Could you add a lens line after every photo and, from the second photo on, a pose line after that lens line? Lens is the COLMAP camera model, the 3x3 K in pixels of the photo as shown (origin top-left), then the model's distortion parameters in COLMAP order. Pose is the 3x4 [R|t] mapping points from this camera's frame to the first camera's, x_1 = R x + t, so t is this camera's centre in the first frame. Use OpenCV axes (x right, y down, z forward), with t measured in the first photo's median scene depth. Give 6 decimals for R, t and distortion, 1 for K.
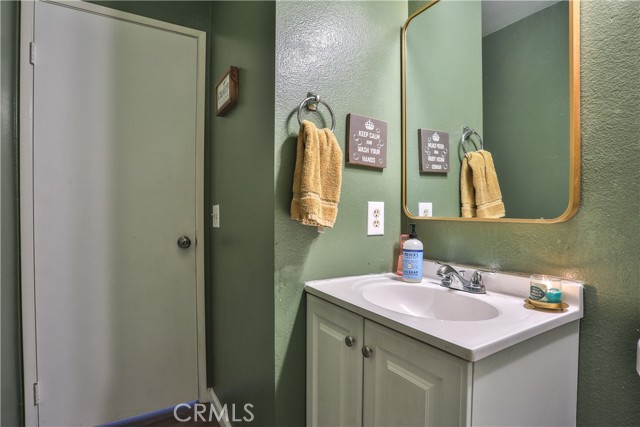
lens RADIAL K [[330.6, 0, 320.0], [0, 330.6, 213.5], [0, 0, 1]] dist [-0.073744, 0.029667]
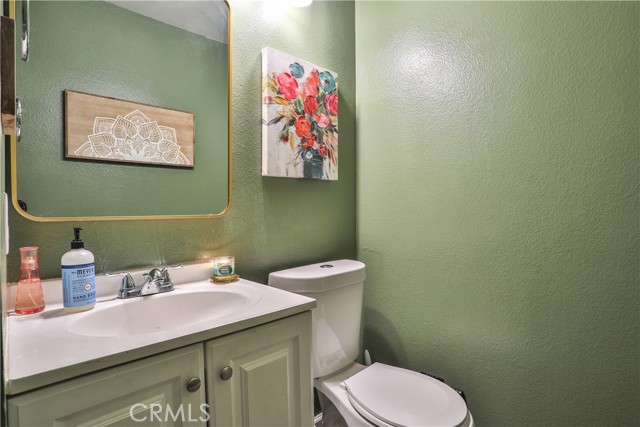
lens RADIAL K [[330.6, 0, 320.0], [0, 330.6, 213.5], [0, 0, 1]] dist [-0.073744, 0.029667]
pose [[-0.223018, -0.019838, 0.974612, -0.605631], [0.014347, 0.999618, 0.023630, -0.010009], [-0.974709, 0.019252, -0.222648, 0.776716]]
